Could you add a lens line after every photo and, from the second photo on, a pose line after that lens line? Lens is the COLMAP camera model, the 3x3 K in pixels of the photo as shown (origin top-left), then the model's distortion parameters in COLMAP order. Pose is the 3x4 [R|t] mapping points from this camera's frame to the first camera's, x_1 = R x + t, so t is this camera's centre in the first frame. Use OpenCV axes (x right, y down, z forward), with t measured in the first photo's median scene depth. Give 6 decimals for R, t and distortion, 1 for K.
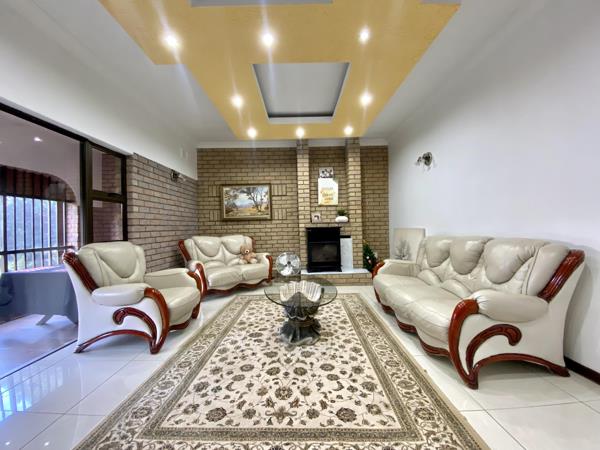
lens RADIAL K [[247.5, 0, 300.0], [0, 247.5, 225.0], [0, 0, 1]] dist [0.059323, -0.052379]
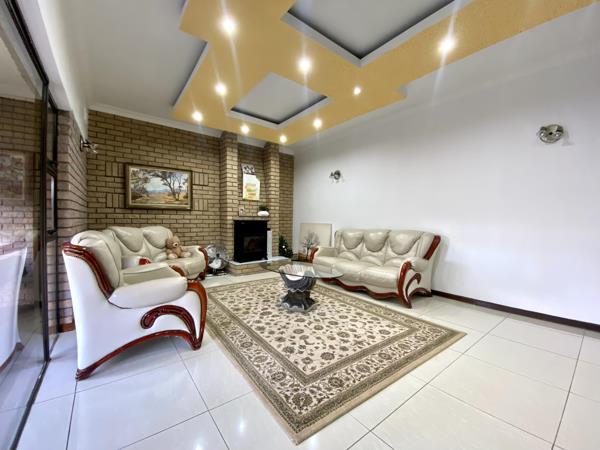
lens RADIAL K [[247.5, 0, 300.0], [0, 247.5, 225.0], [0, 0, 1]] dist [0.059323, -0.052379]
pose [[0.783000, 0.021092, 0.621664, -0.534811], [-0.035108, 0.999330, 0.010313, 0.014228], [-0.621031, -0.029900, 0.783216, 0.020524]]
